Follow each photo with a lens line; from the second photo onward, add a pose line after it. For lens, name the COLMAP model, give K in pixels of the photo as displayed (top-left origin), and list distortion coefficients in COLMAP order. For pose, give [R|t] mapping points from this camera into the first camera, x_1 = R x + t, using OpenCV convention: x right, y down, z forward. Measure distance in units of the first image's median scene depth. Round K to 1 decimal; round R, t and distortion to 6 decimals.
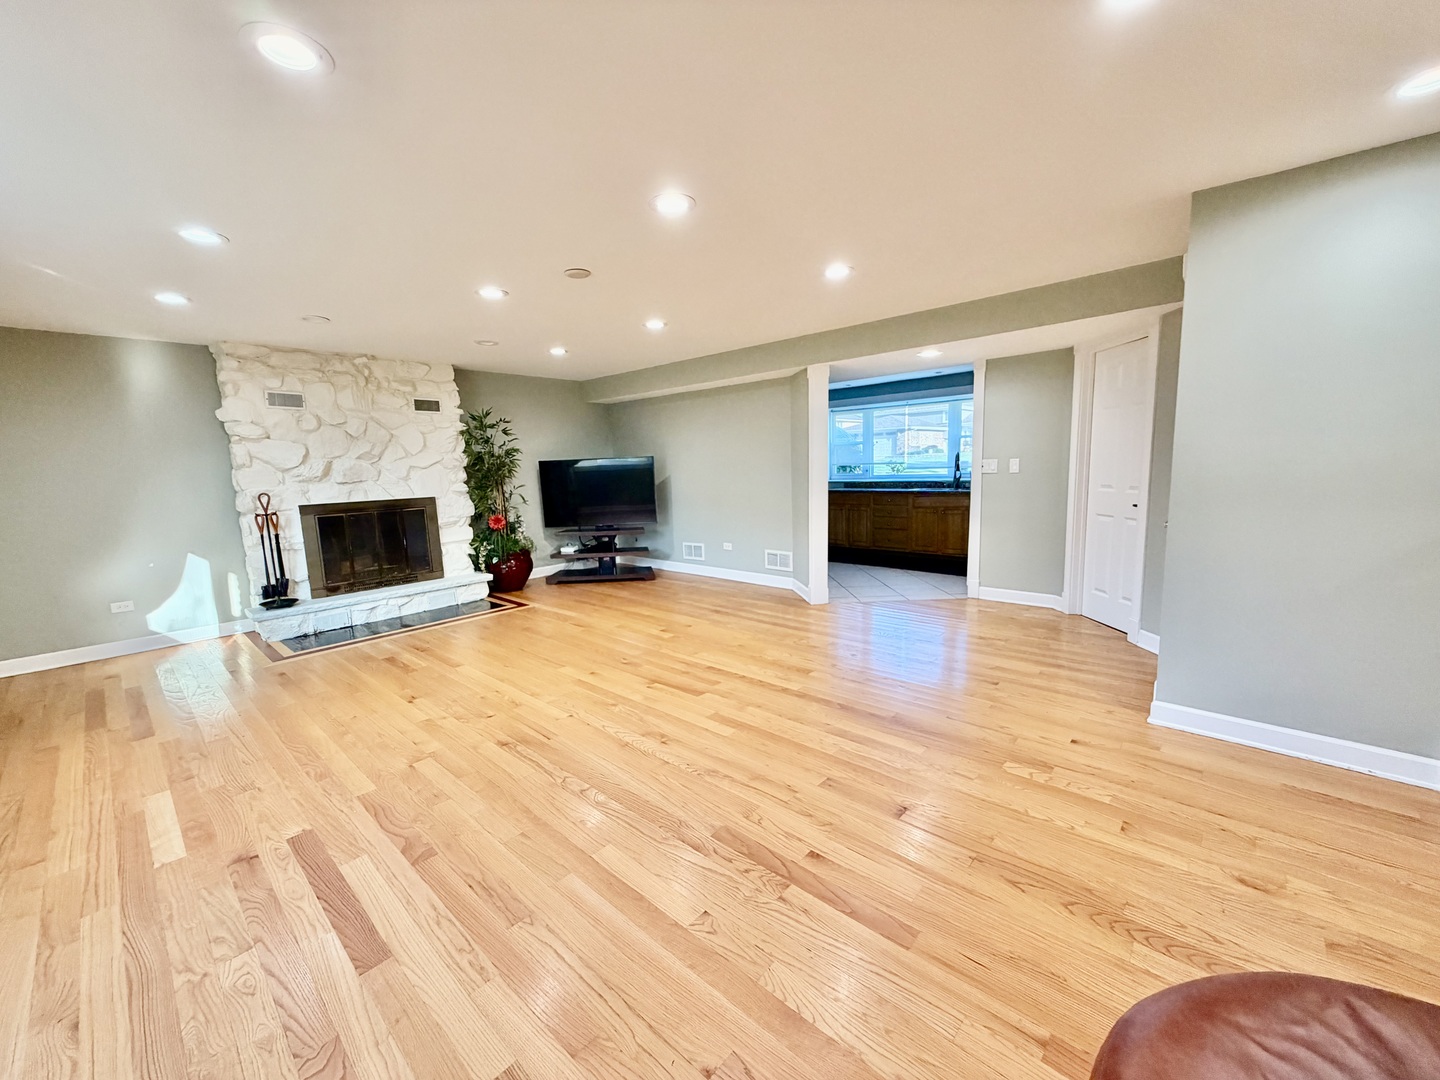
lens RADIAL K [[570.8, 0, 720.0], [0, 570.8, 540.0], [0, 0, 1]] dist [-0.001608, -0.000279]
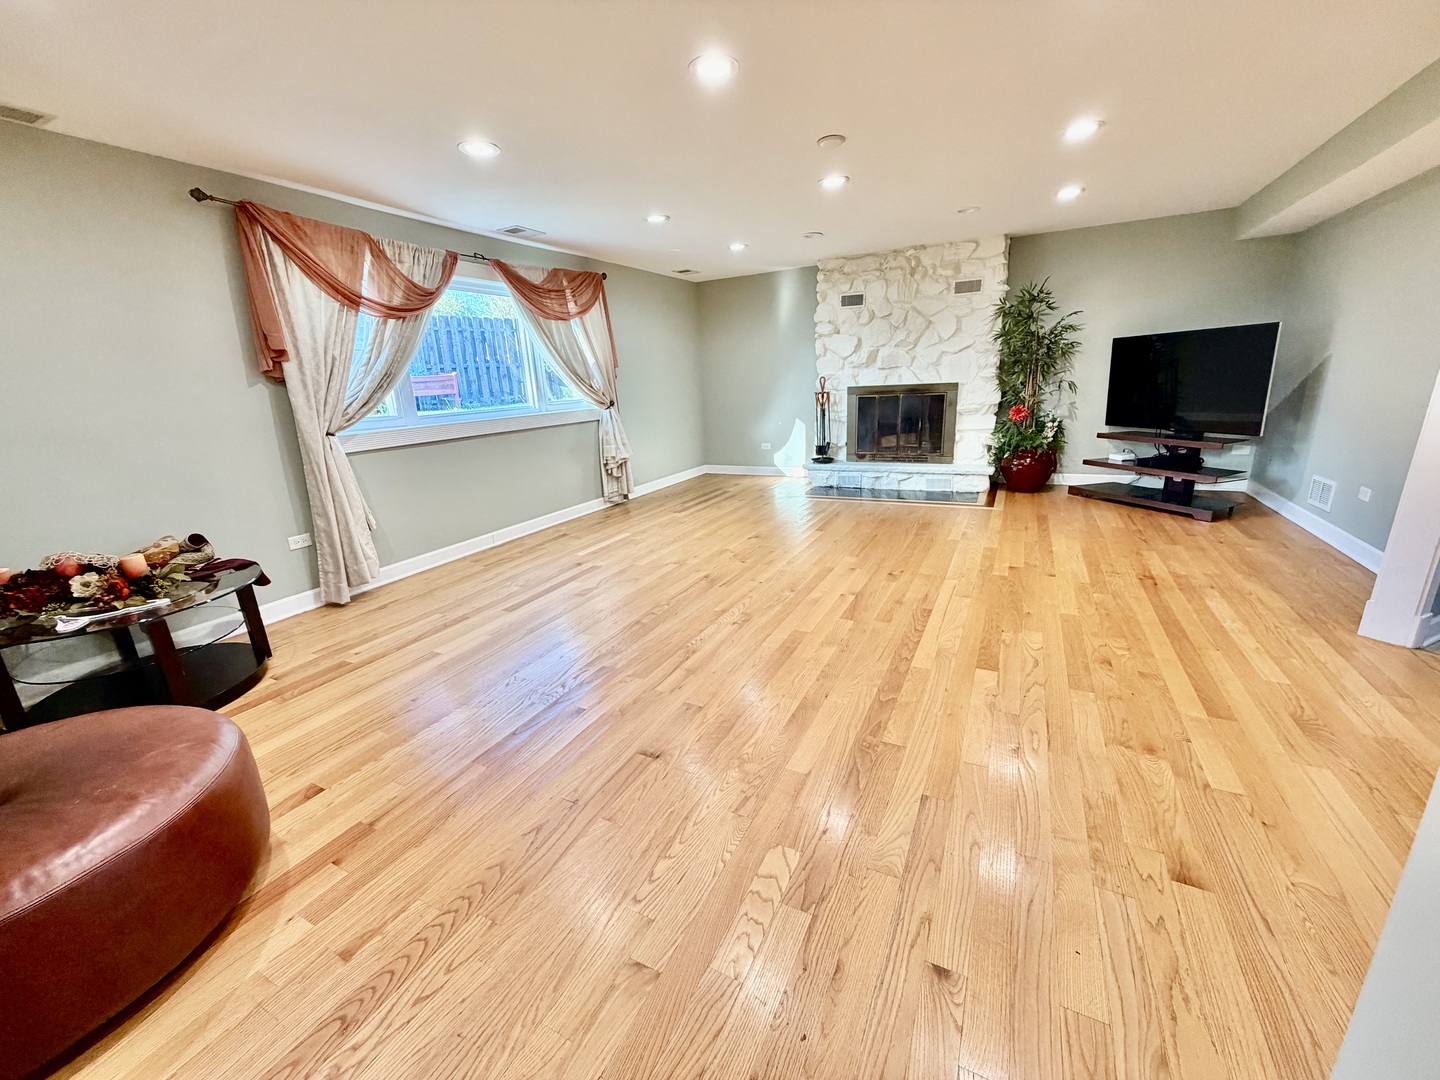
lens RADIAL K [[577.2, 0, 720.0], [0, 577.2, 540.0], [0, 0, 1]] dist [0.001080, 0.000105]
pose [[0.261839, 0.281116, -0.923263, 0.483595], [-0.088618, 0.959600, 0.267048, -0.051040], [0.961034, 0.011894, 0.276173, 0.367184]]
